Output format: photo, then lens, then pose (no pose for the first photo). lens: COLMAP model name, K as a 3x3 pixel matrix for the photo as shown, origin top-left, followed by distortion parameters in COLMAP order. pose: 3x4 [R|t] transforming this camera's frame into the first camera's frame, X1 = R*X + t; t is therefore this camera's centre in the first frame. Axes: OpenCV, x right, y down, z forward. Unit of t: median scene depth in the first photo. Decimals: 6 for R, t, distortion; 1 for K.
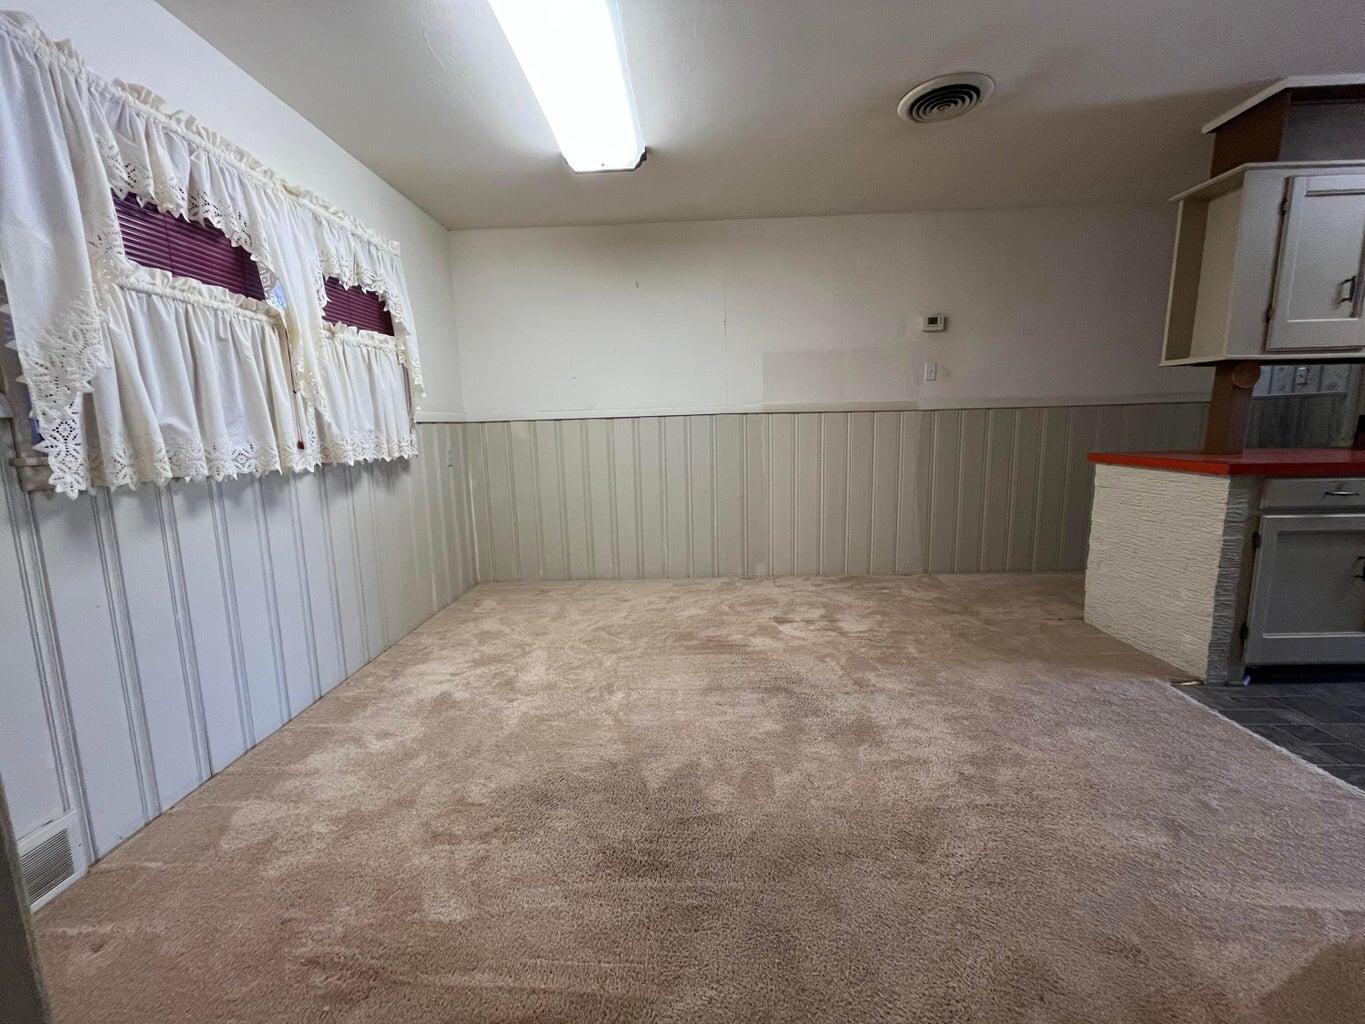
lens RADIAL K [[557.2, 0, 682.3], [0, 557.2, 509.3], [0, 0, 1]] dist [-0.006457, 0.000747]
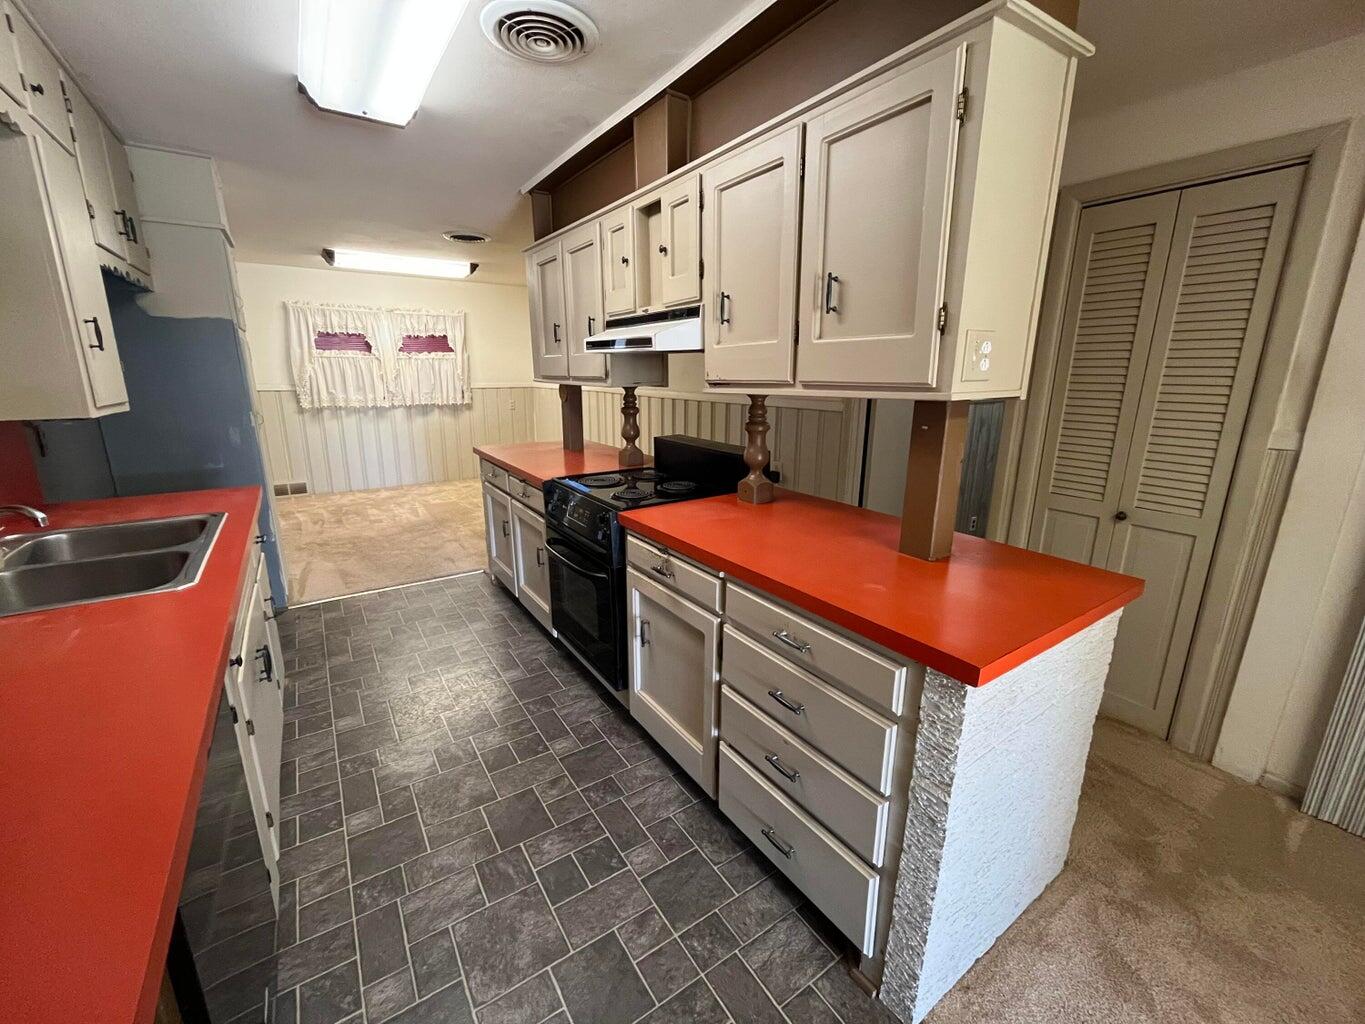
lens RADIAL K [[557.2, 0, 677.9], [0, 557.2, 511.7], [0, 0, 1]] dist [-0.006457, 0.000747]
pose [[0.569543, 0.220180, -0.791922, 2.663027], [-0.132148, 0.975450, 0.176168, -0.245177], [0.811269, 0.004316, 0.584657, 0.502446]]
